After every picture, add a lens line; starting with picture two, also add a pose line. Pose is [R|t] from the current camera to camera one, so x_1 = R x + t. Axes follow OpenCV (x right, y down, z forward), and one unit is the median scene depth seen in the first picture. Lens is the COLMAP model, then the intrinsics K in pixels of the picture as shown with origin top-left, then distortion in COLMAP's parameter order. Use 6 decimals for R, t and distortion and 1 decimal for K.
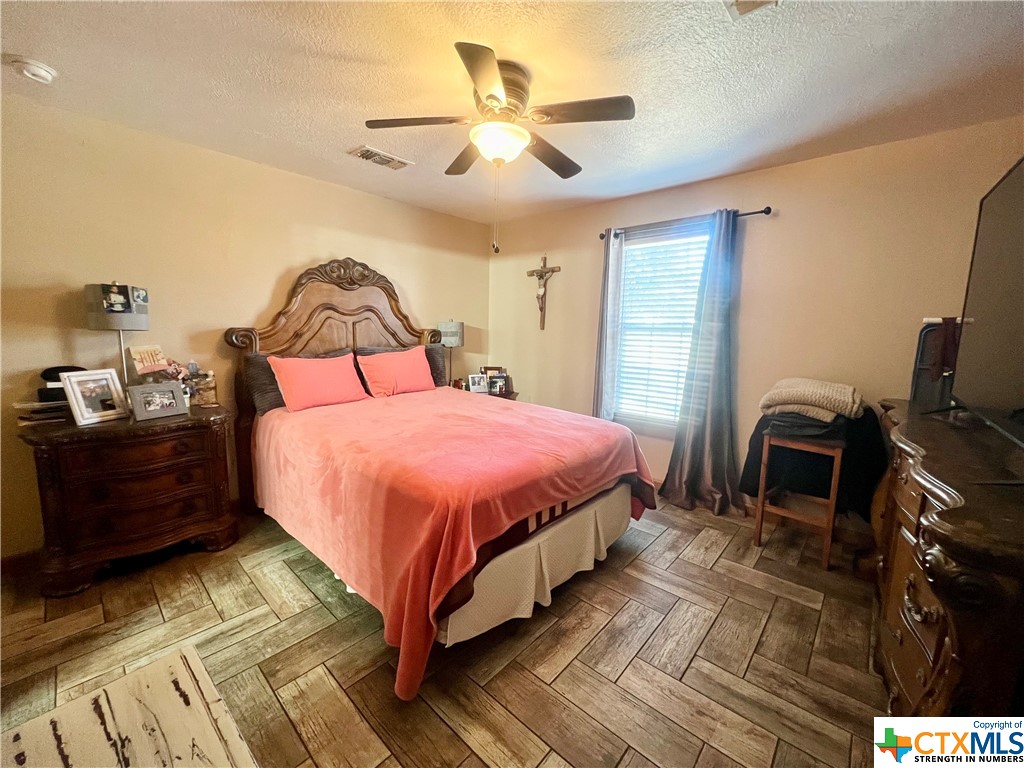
lens RADIAL K [[410.8, 0, 508.3], [0, 410.8, 383.3], [0, 0, 1]] dist [-0.002241, -0.000030]
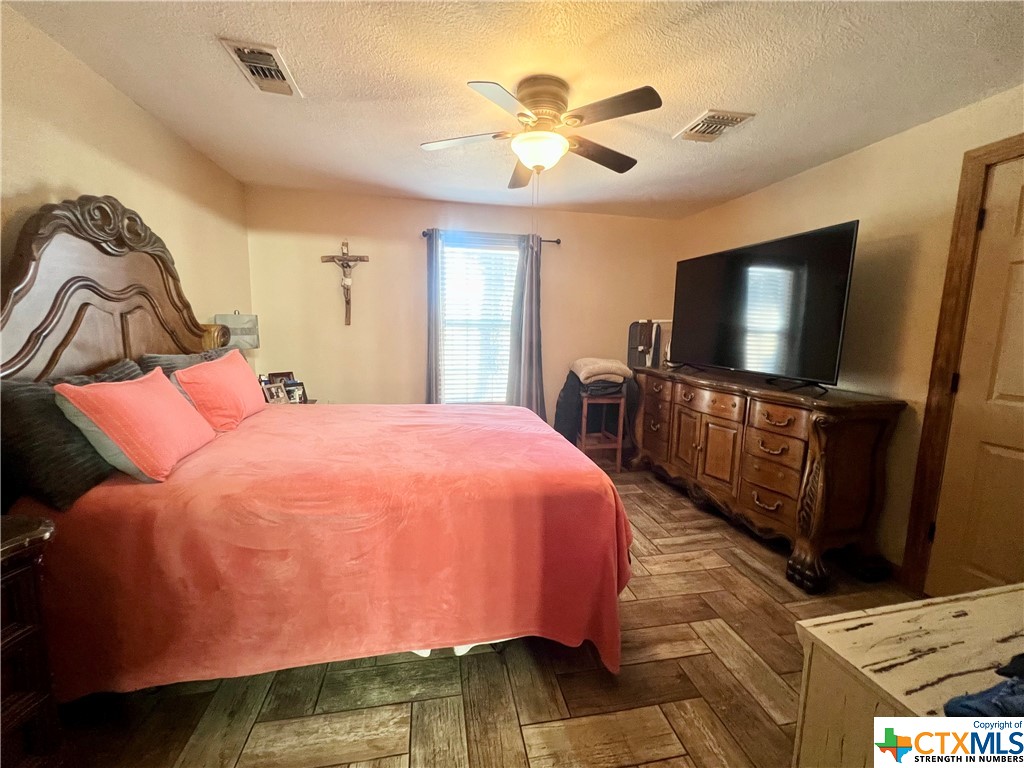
lens RADIAL K [[411.7, 0, 509.8], [0, 411.7, 383.9], [0, 0, 1]] dist [-0.002941, 0.000394]
pose [[0.596756, -0.113765, 0.794317, -0.776217], [0.099522, 0.992749, 0.067416, -0.054998], [-0.796227, 0.038821, 0.603751, 0.353129]]
